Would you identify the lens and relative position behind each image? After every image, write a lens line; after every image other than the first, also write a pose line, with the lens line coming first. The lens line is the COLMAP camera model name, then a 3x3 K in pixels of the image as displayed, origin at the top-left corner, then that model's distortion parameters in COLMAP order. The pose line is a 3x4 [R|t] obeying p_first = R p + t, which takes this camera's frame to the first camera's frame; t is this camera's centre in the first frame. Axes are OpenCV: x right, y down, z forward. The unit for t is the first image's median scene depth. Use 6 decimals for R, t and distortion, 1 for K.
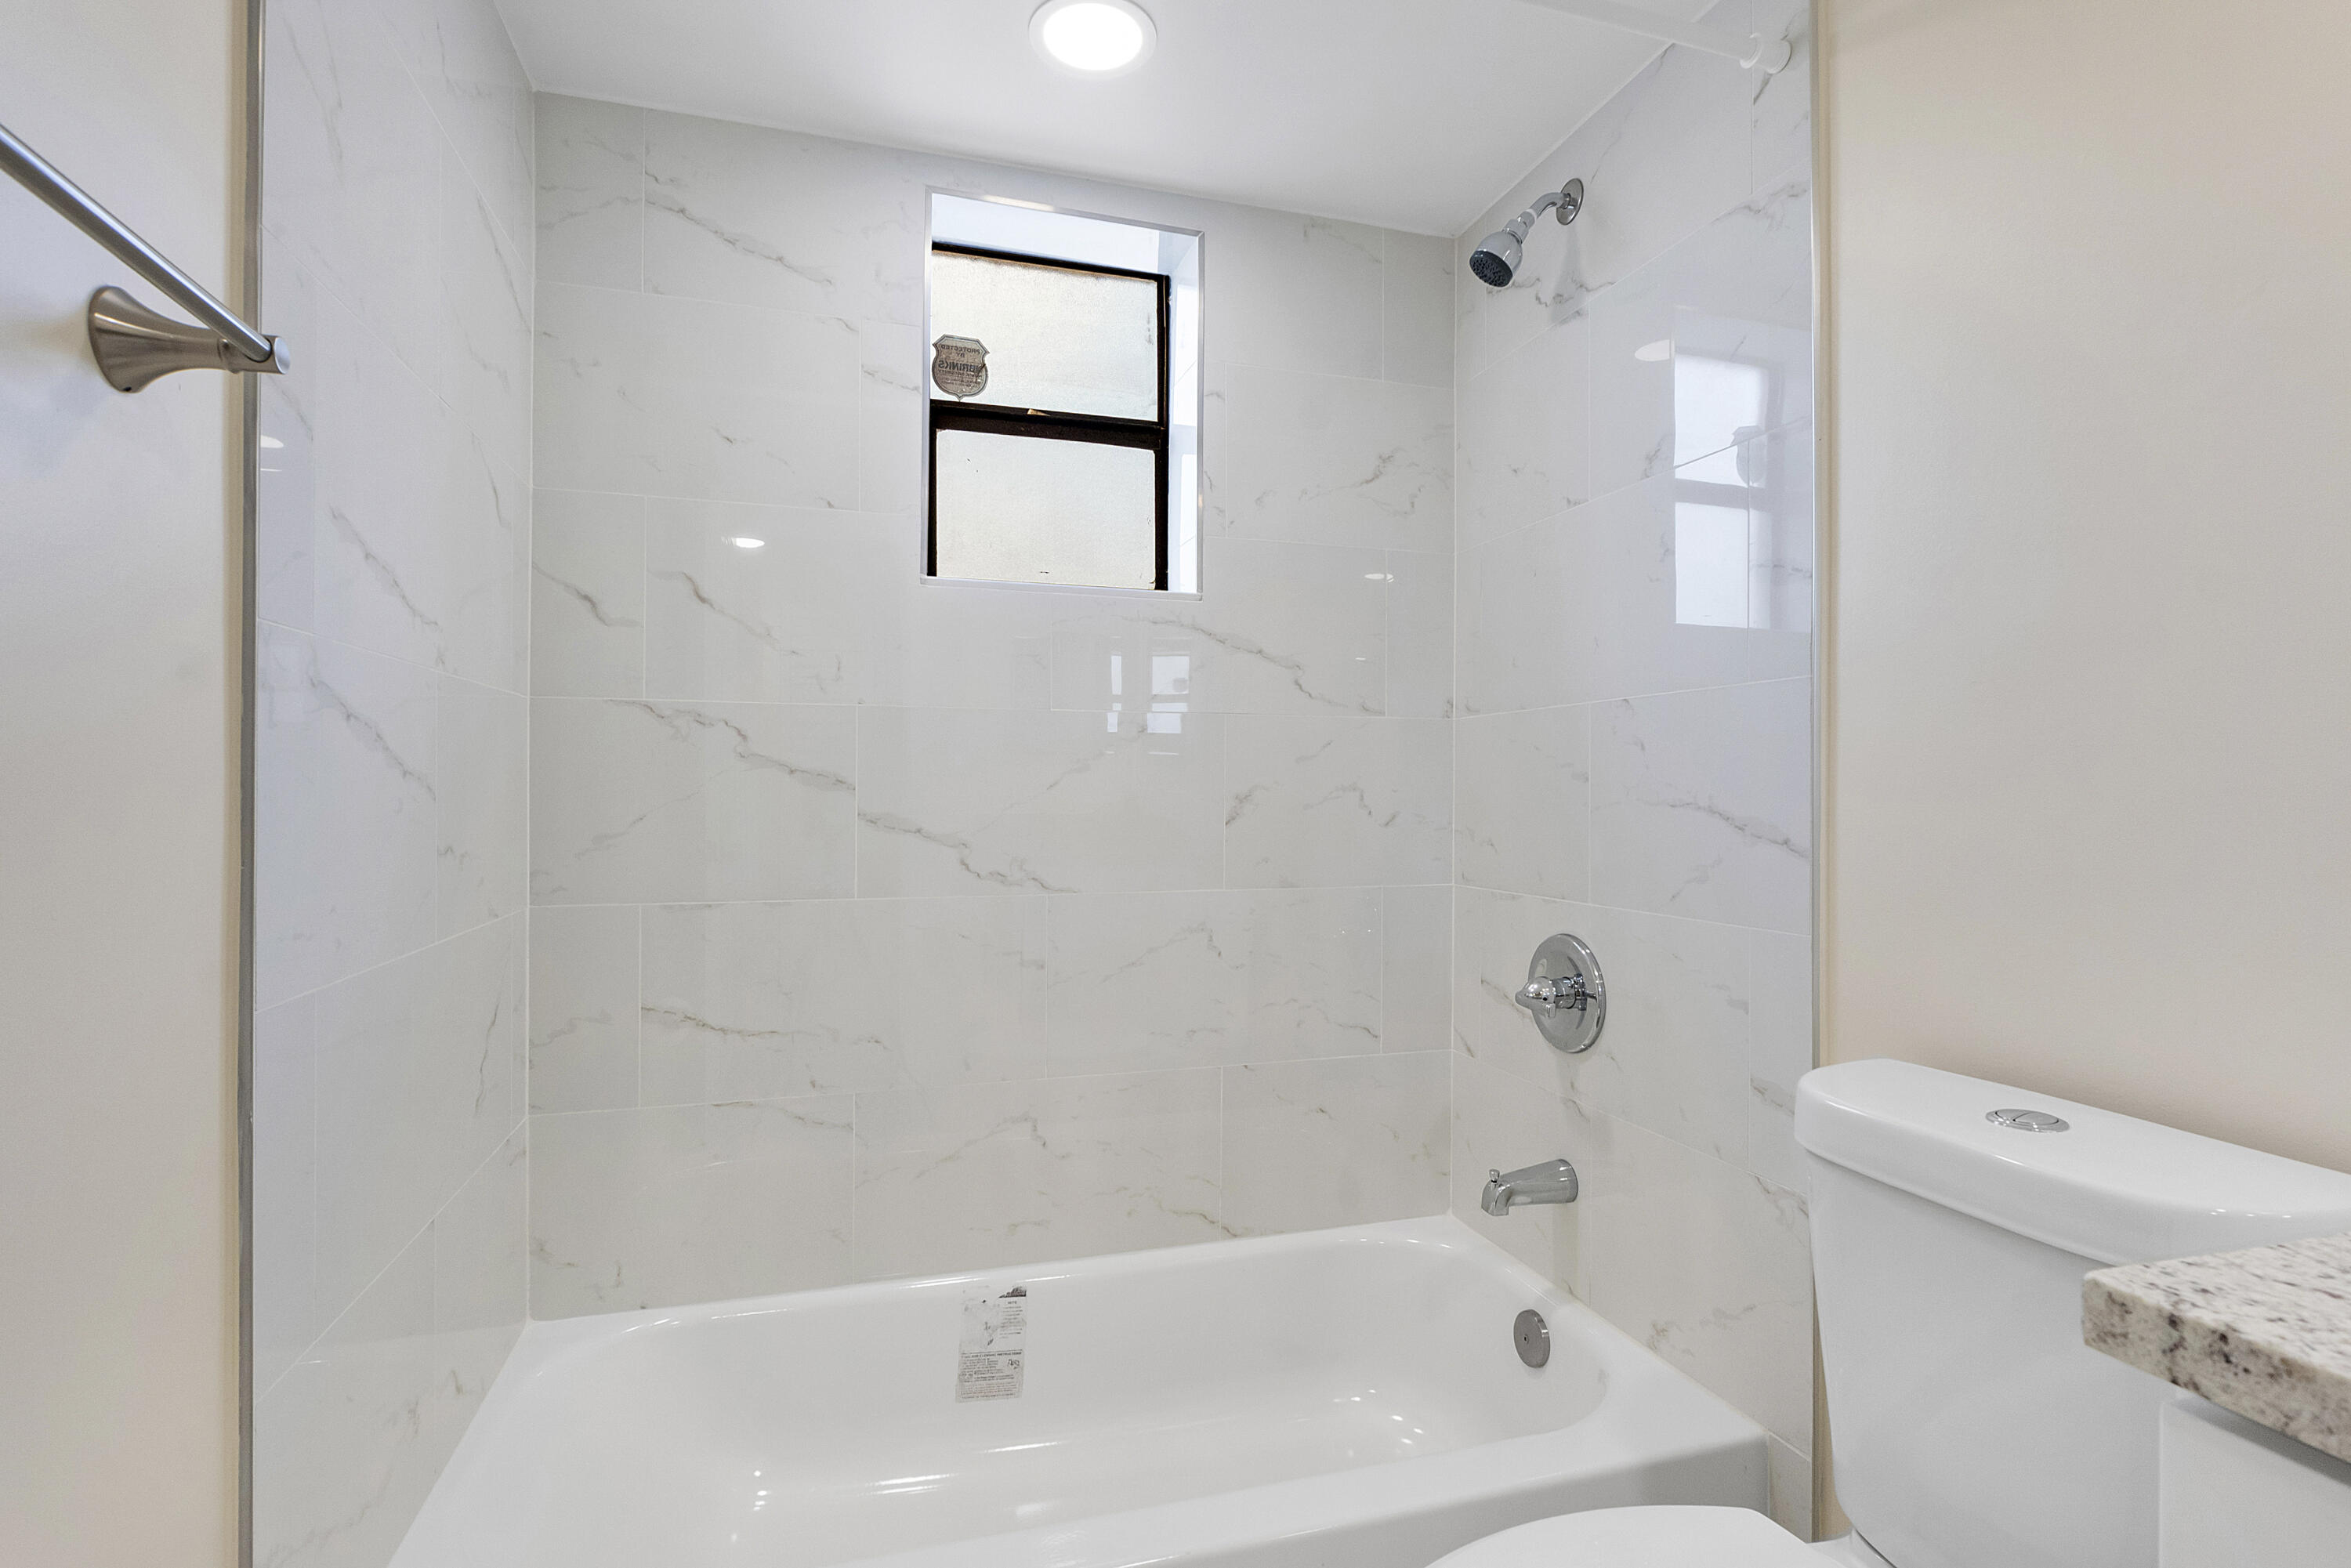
lens RADIAL K [[1172.0, 0, 1177.6], [0, 1172.0, 792.2], [0, 0, 1]] dist [-0.008321, 0.000780]
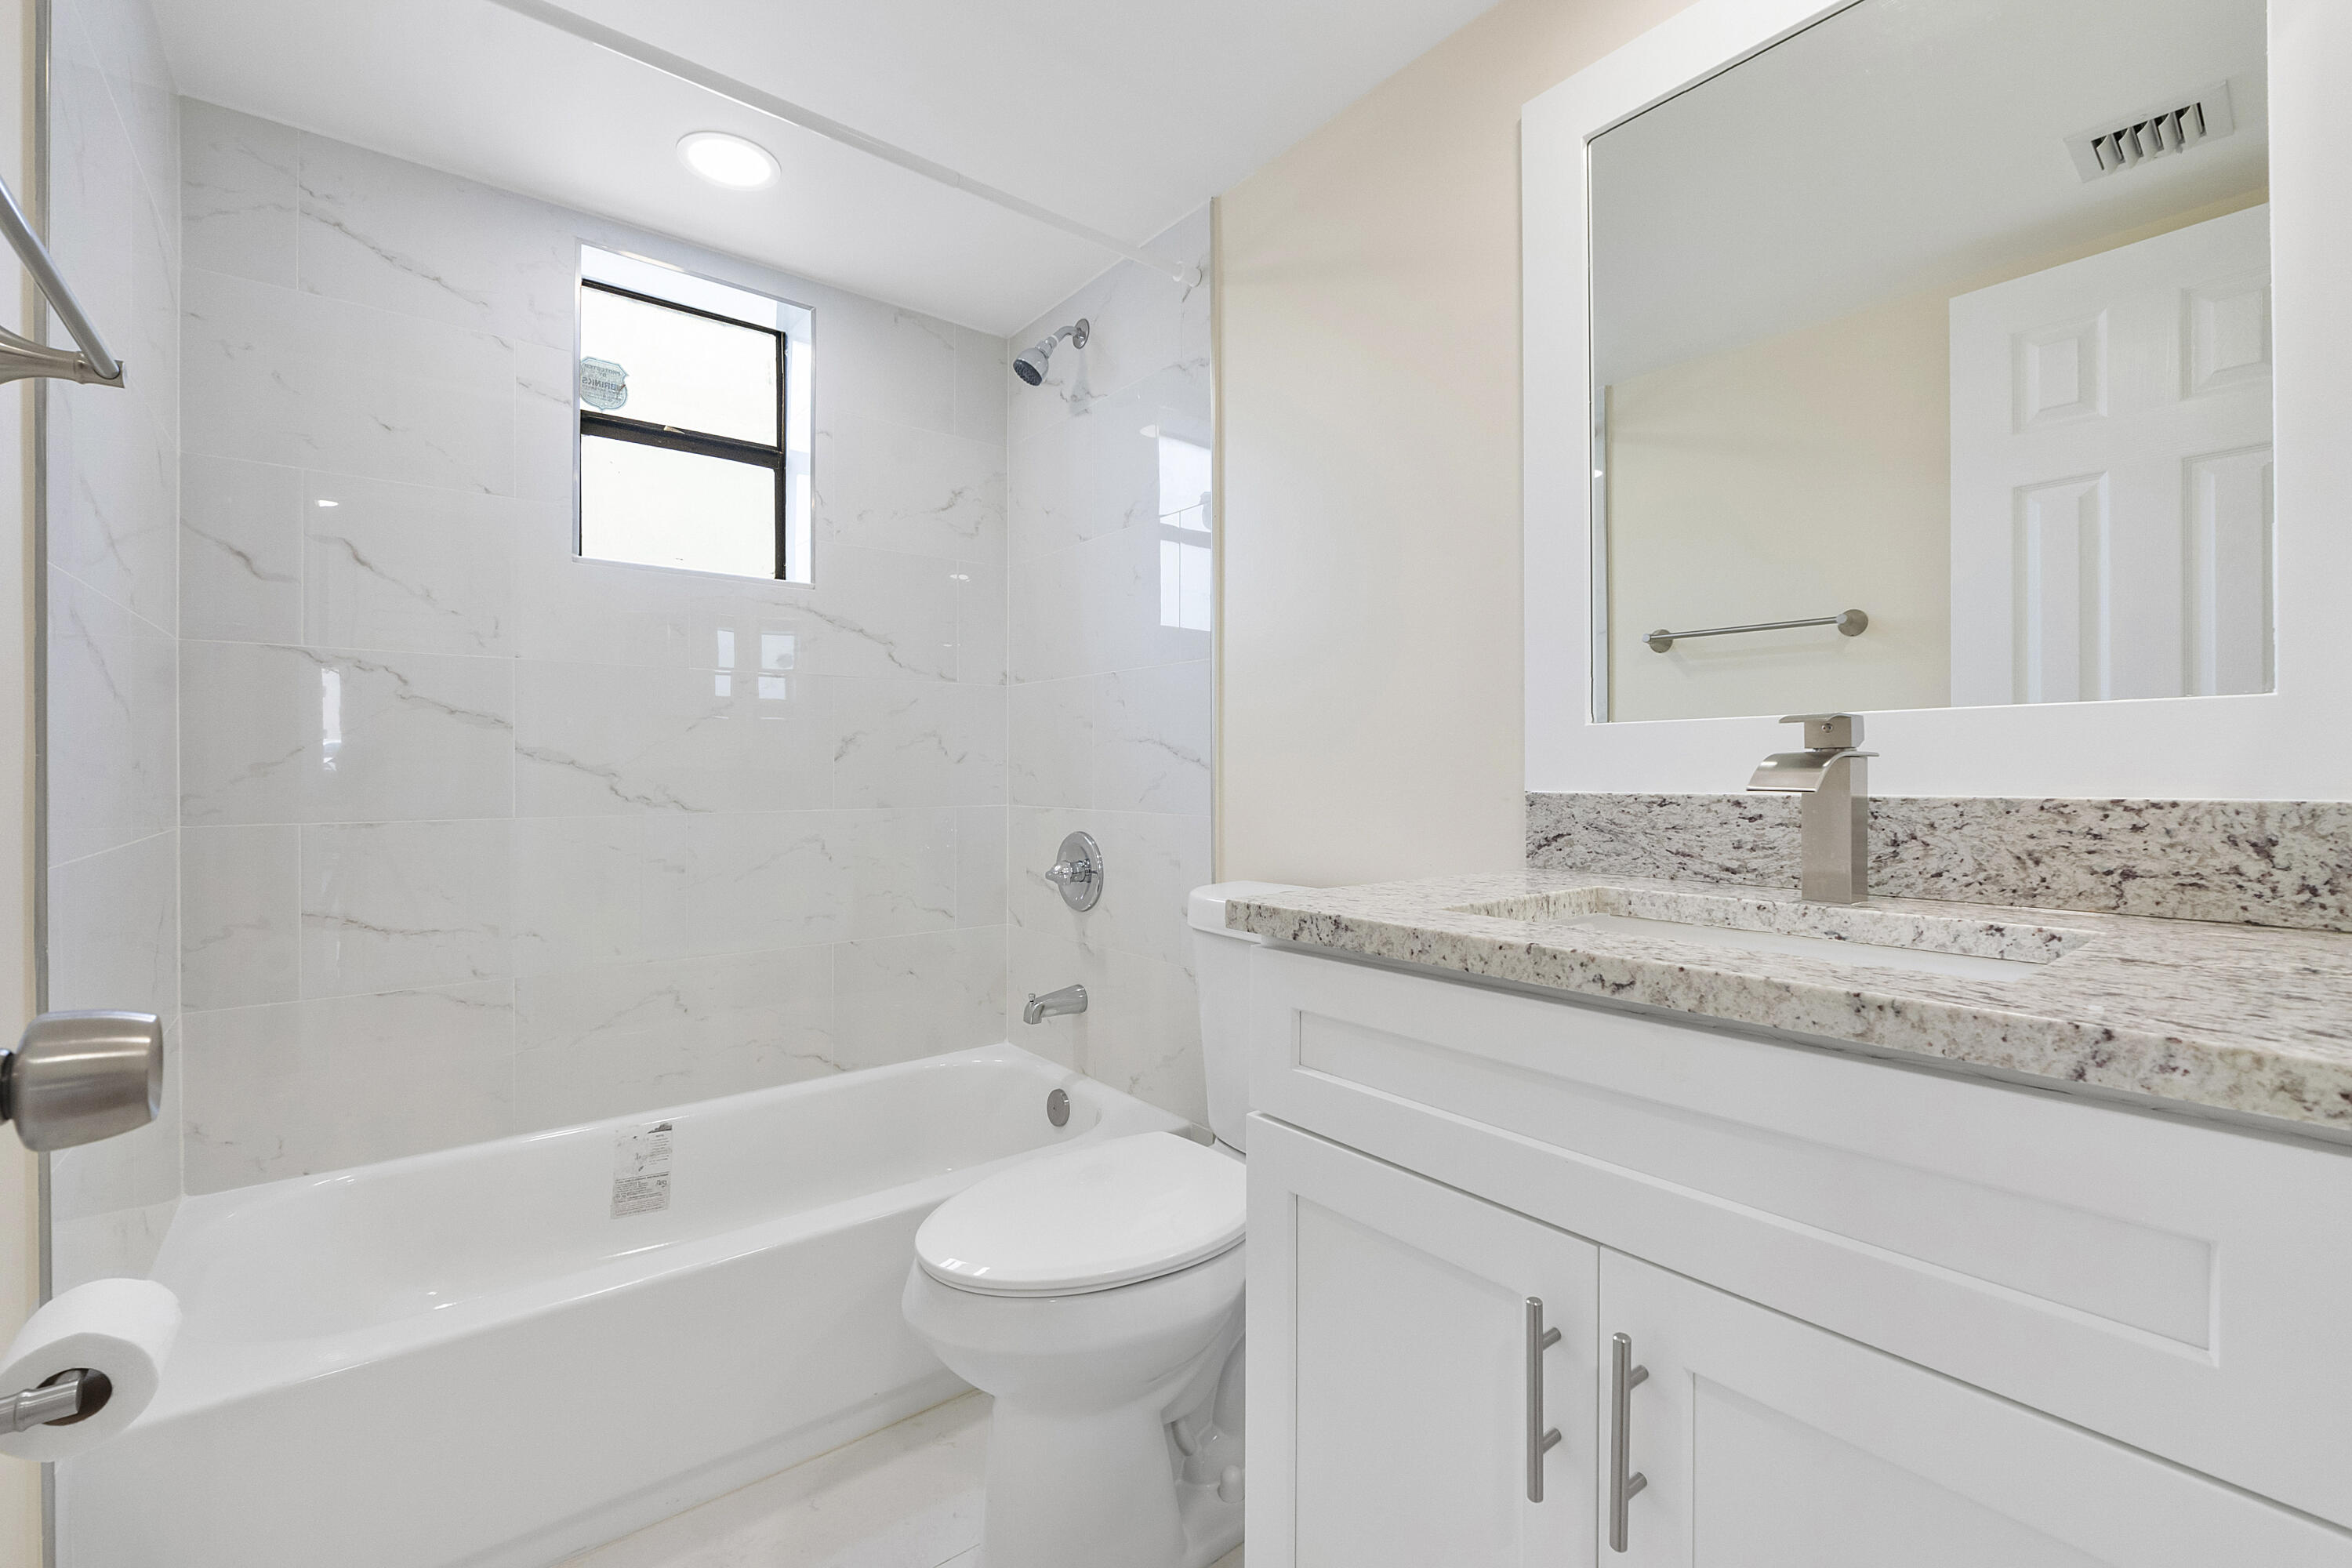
lens RADIAL K [[1000.0, 0, 1183.2], [0, 1000.0, 772.4], [0, 0, 1]] dist [-0.004712, -0.000673]
pose [[0.927508, -0.005344, 0.373764, -0.017867], [0.001150, 0.999934, 0.011443, 0.032512], [-0.373801, -0.010184, 0.927453, -0.217757]]
